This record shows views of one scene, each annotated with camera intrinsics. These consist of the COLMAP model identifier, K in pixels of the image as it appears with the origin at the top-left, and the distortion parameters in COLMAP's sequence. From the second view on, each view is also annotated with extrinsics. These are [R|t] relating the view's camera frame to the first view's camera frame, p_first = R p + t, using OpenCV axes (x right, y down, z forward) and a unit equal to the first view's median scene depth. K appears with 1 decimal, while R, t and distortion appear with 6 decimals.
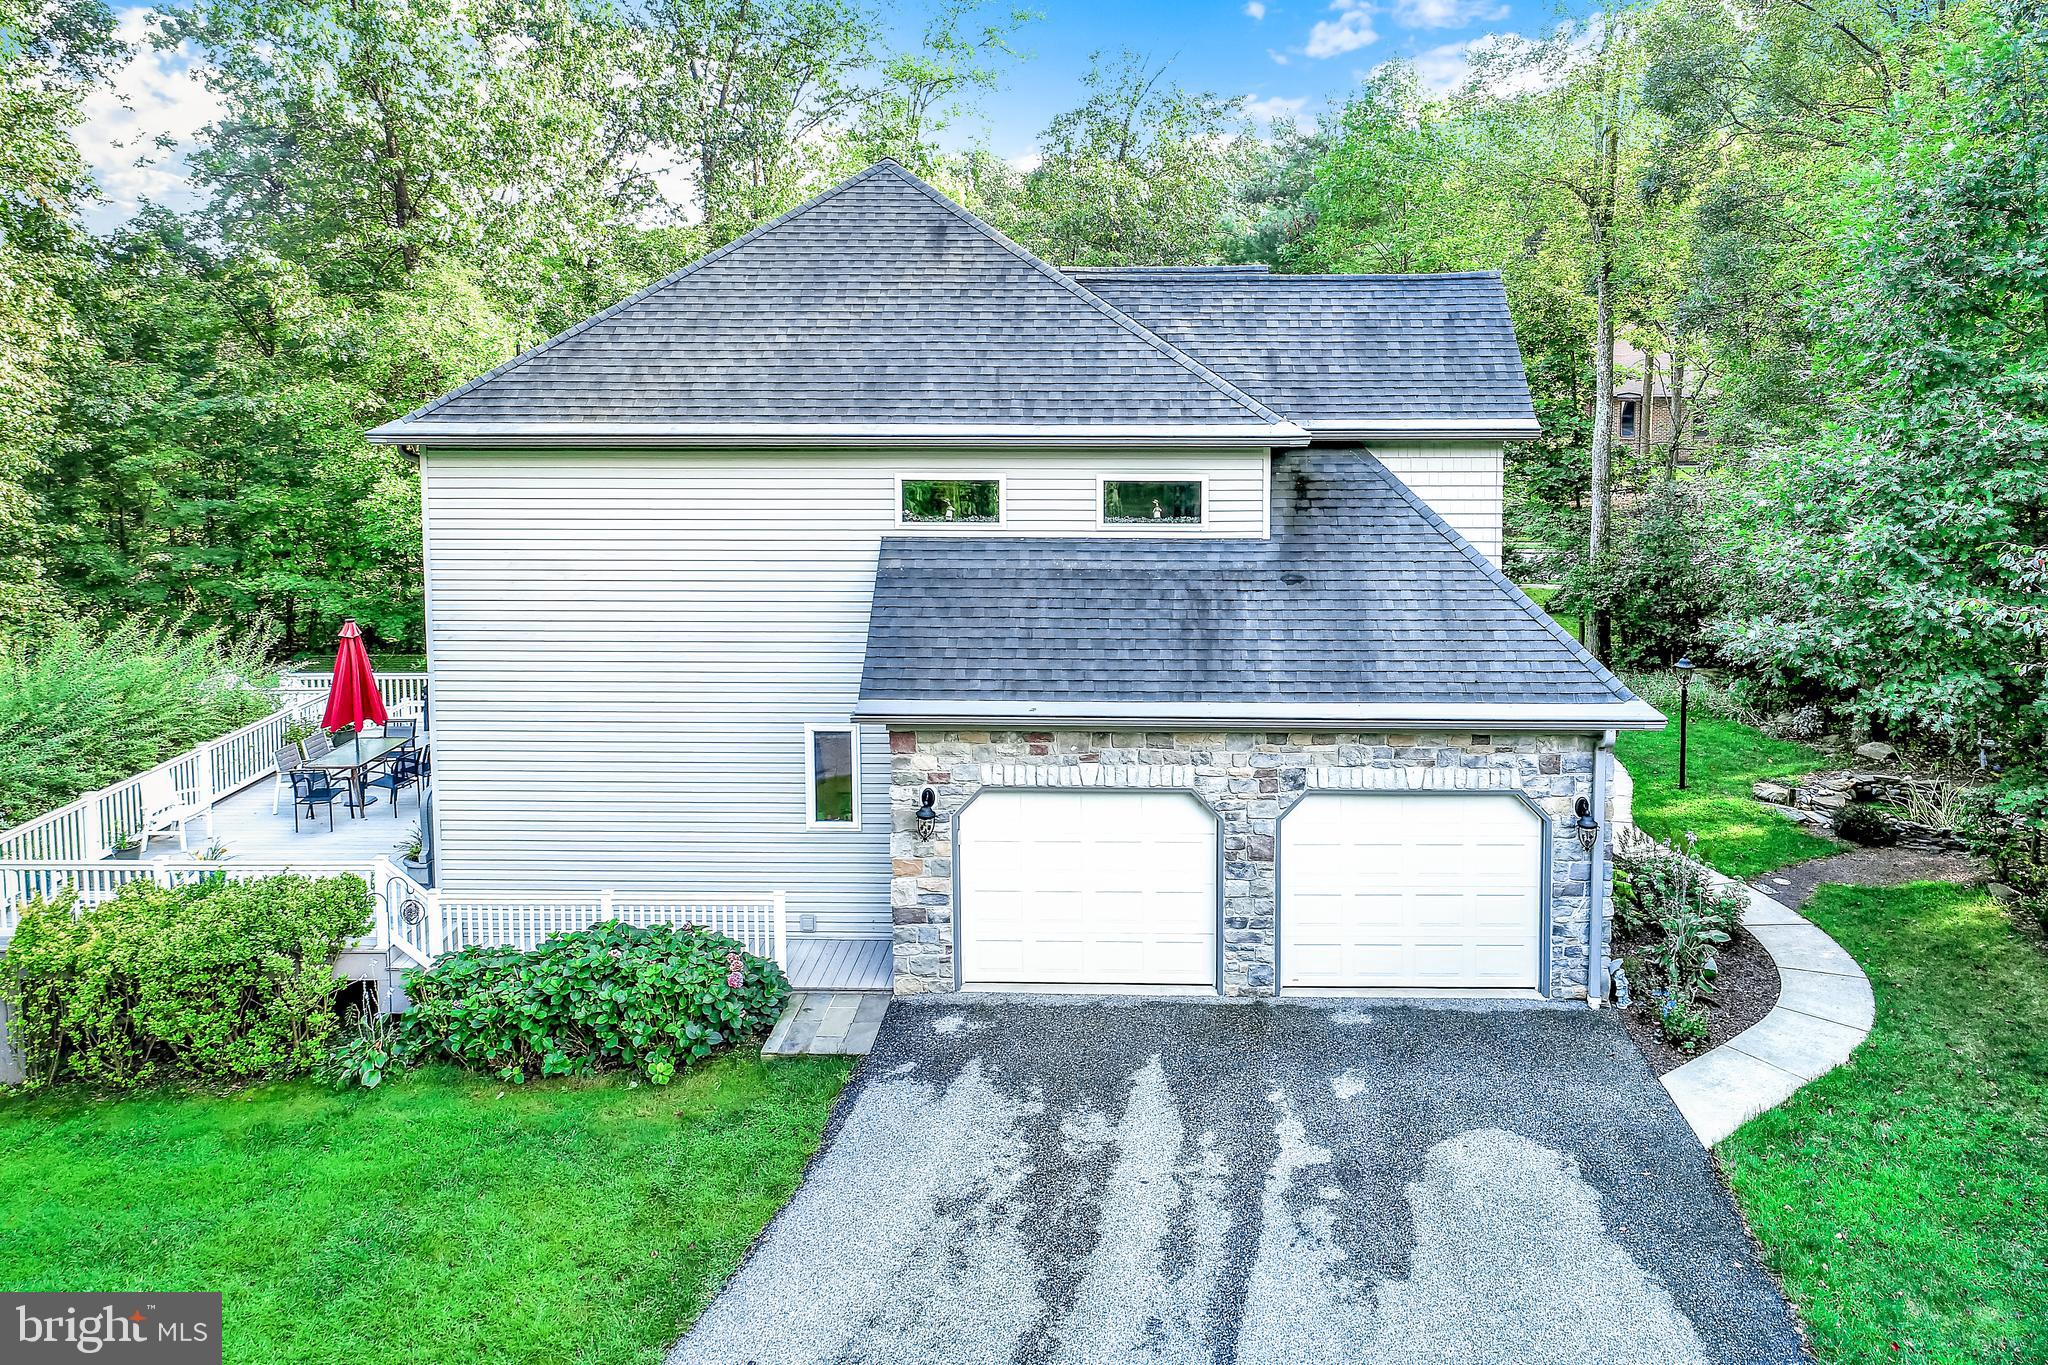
lens RADIAL K [[1391.5, 0, 1086.8], [0, 1391.5, 487.2], [0, 0, 1]] dist [0.009298, -0.004901]
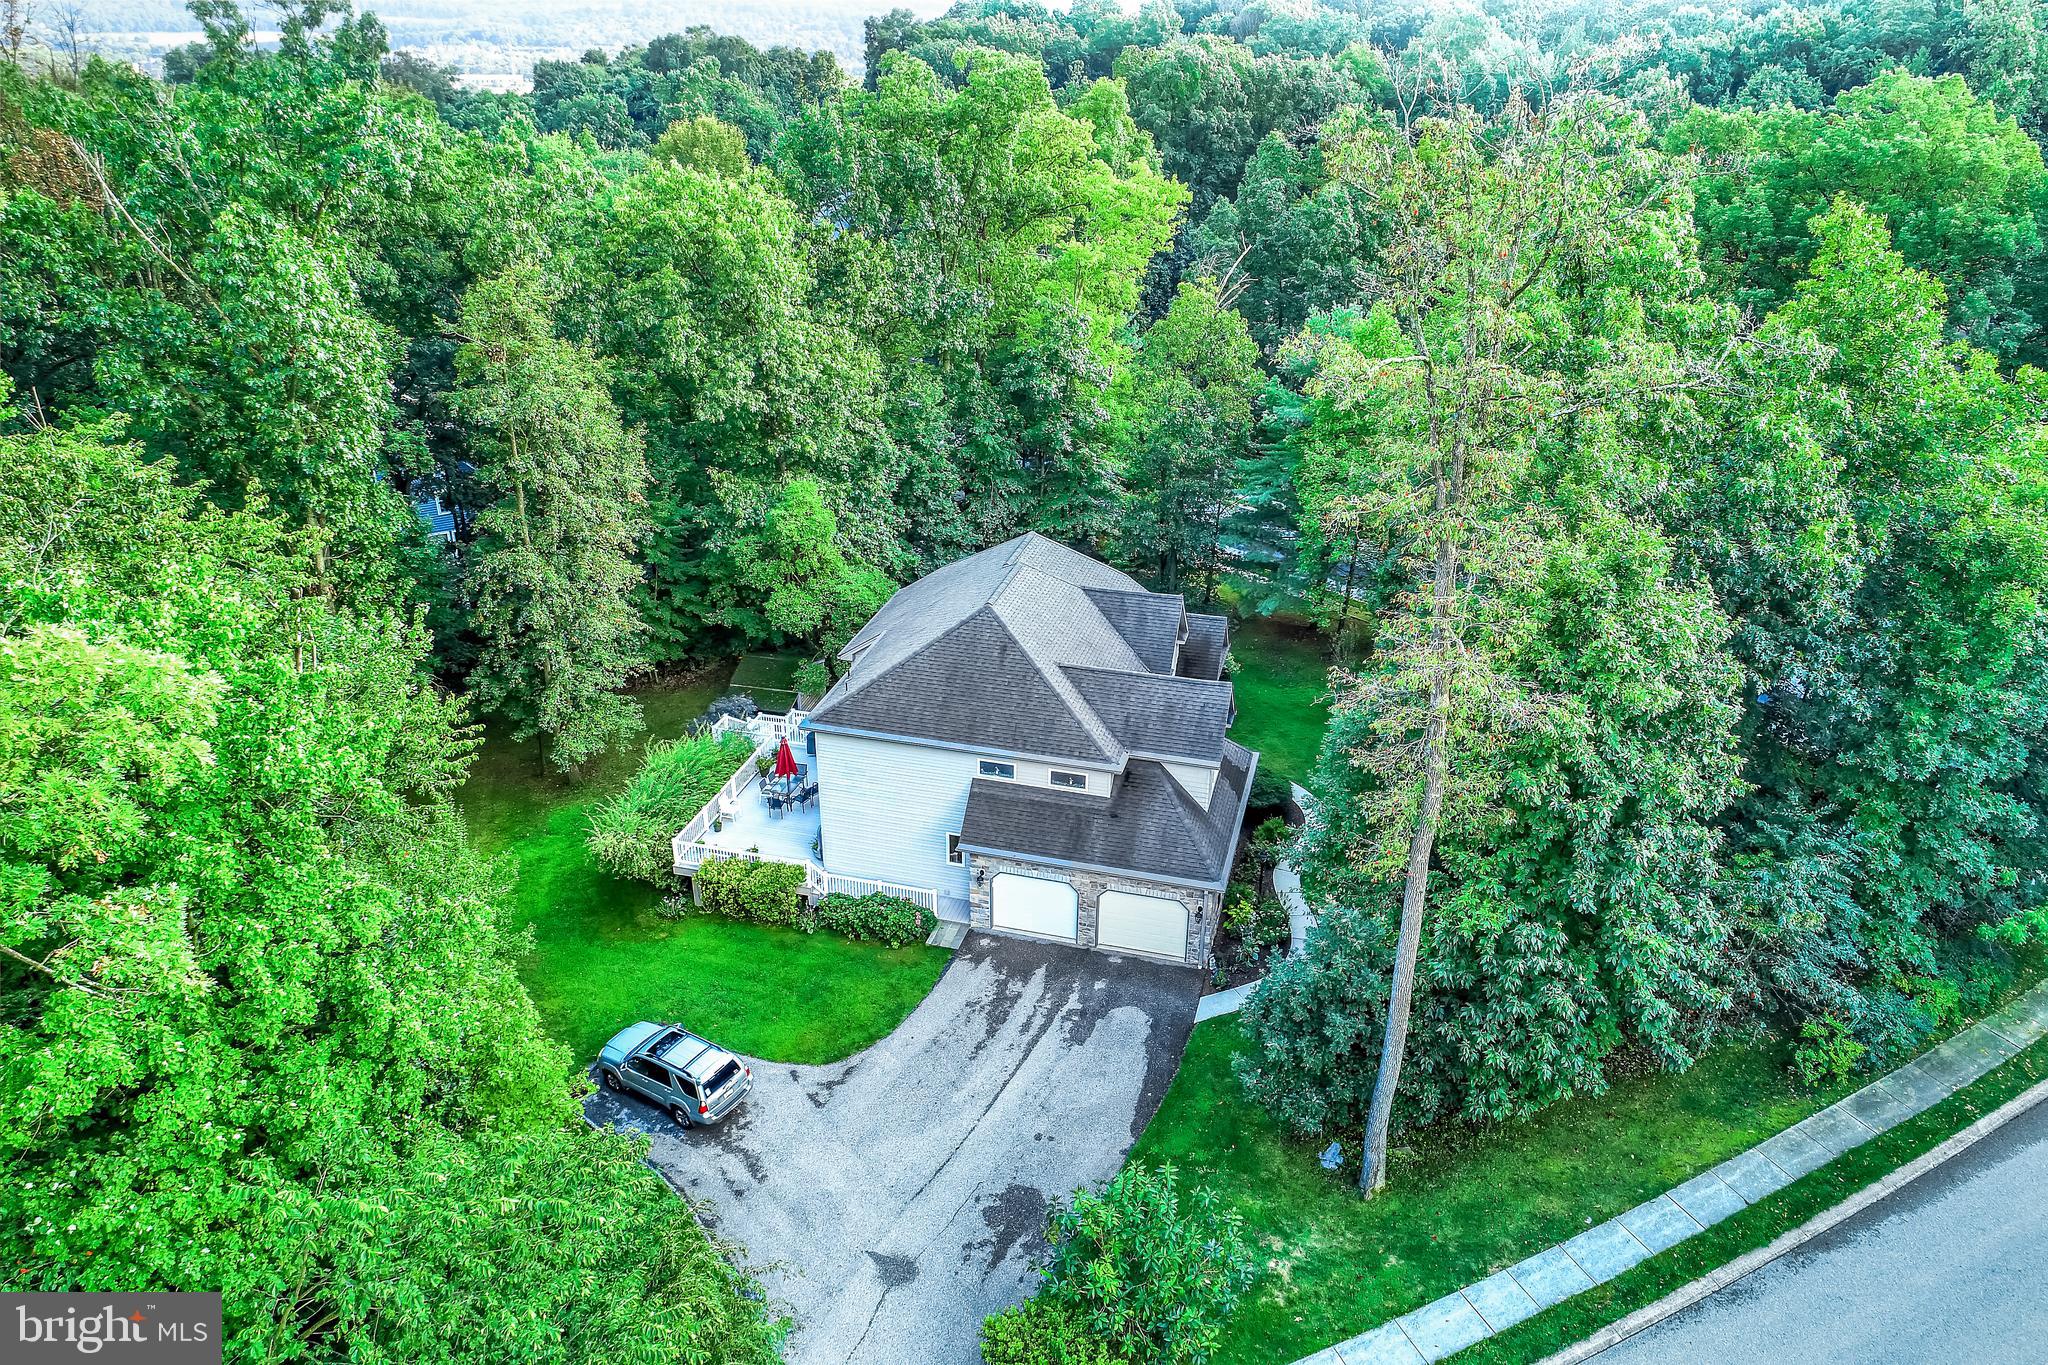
lens RADIAL K [[1391.5, 0, 1023.3], [0, 1391.5, 683.6], [0, 0, 1]] dist [0.009298, -0.004901]
pose [[0.971536, 0.116472, -0.206283, 0.604414], [-0.032491, 0.928070, 0.370986, -1.412343], [0.234655, -0.353723, 0.905437, -1.713317]]
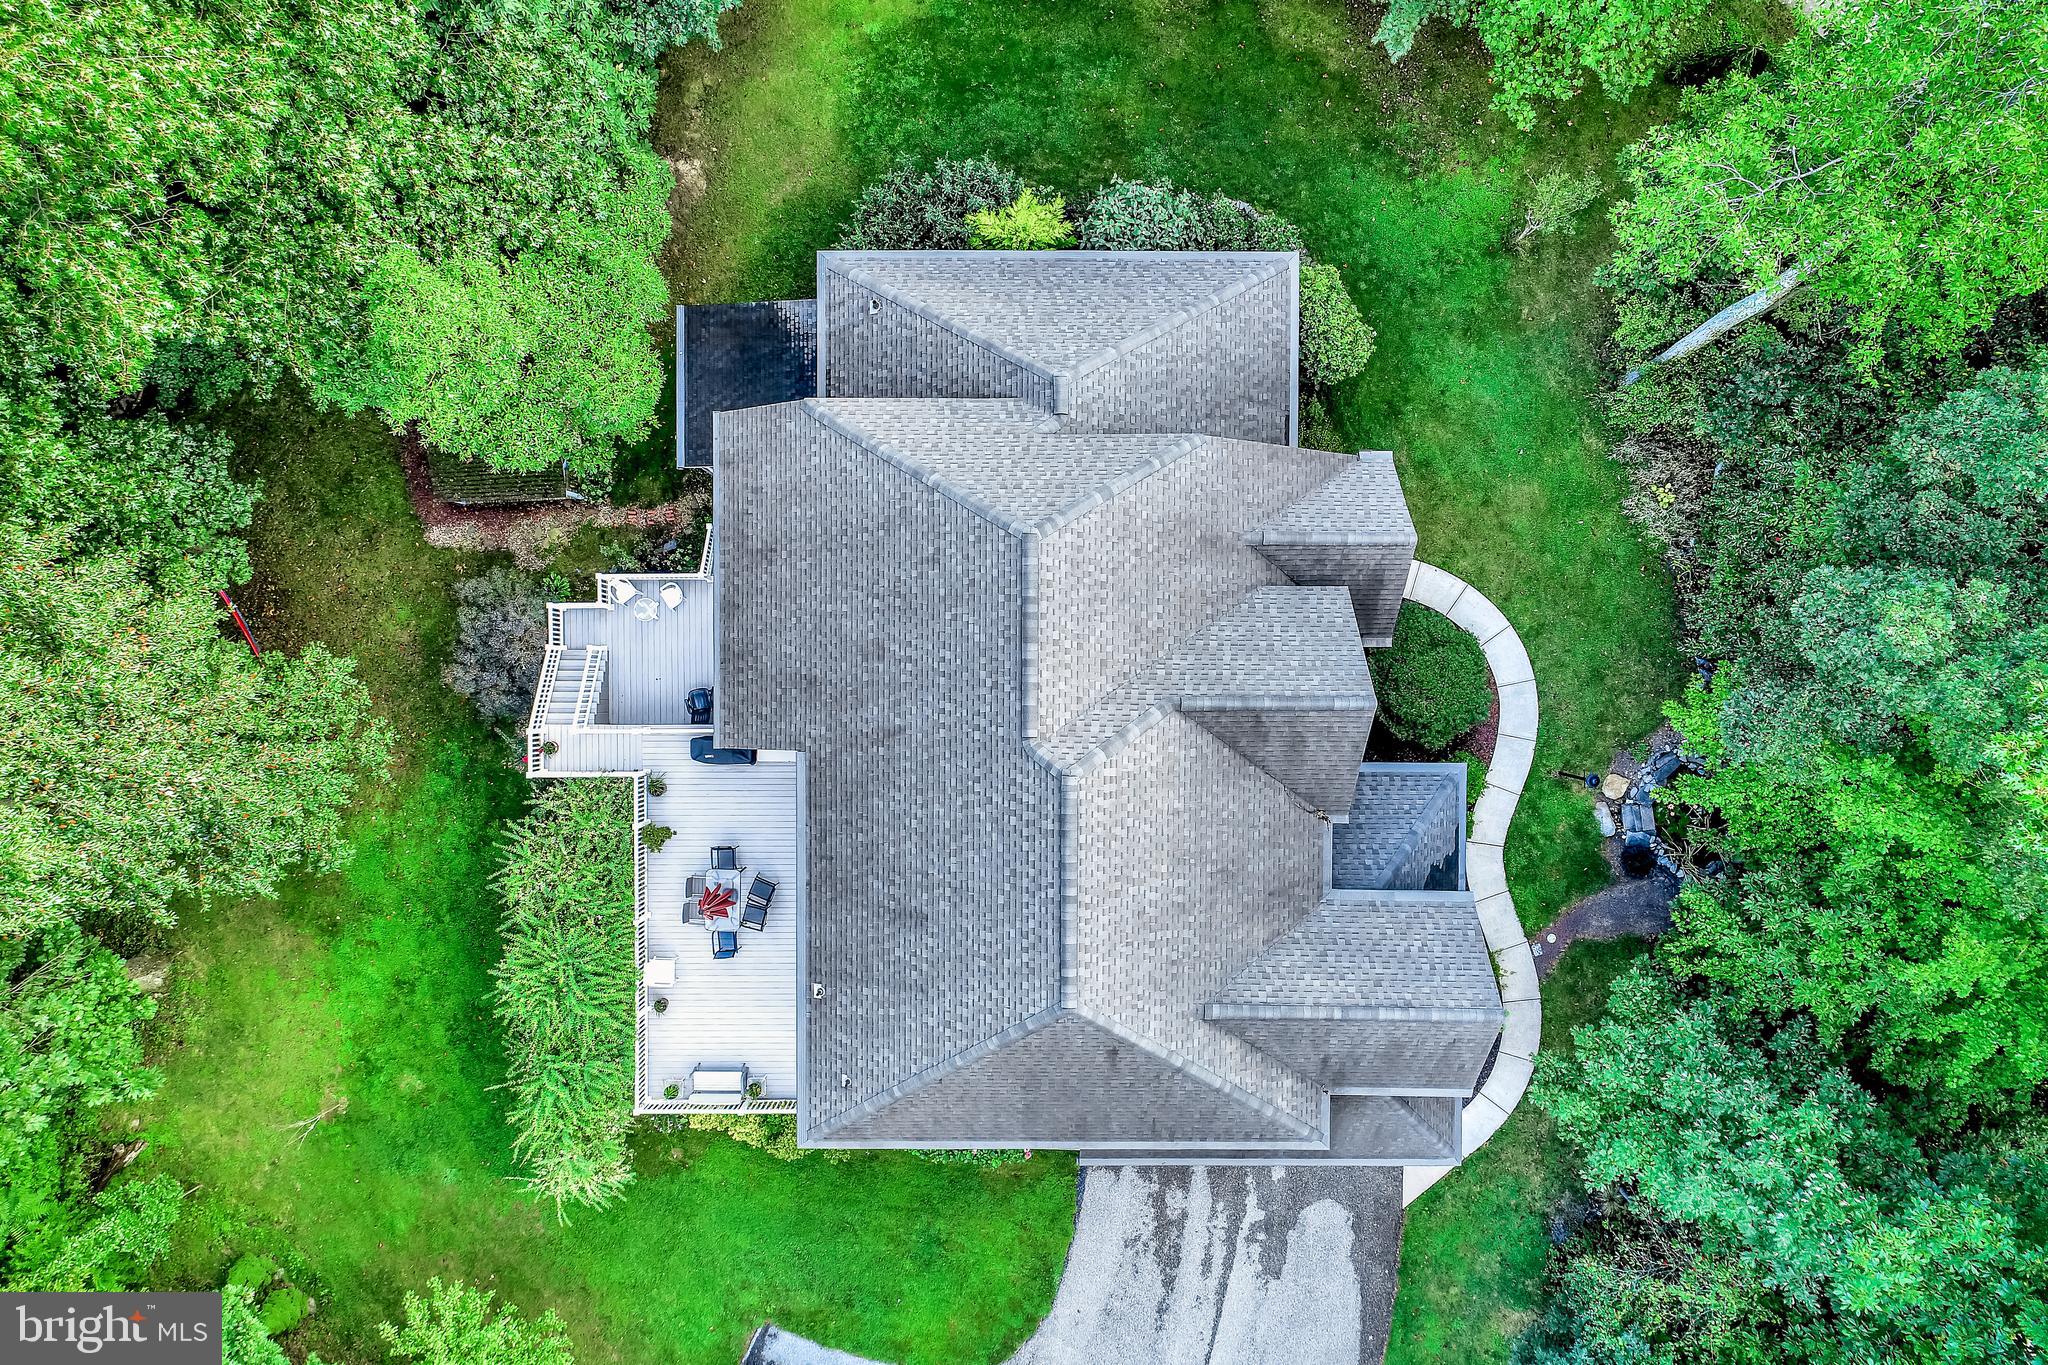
lens RADIAL K [[1391.5, 0, 1017.5], [0, 1391.5, 685.8], [0, 0, 1]] dist [0.009298, -0.004901]
pose [[0.999550, -0.029515, -0.005329, -0.249859], [0.007995, 0.090983, 0.995820, -2.207687], [-0.028907, -0.995415, 0.091178, 1.688177]]
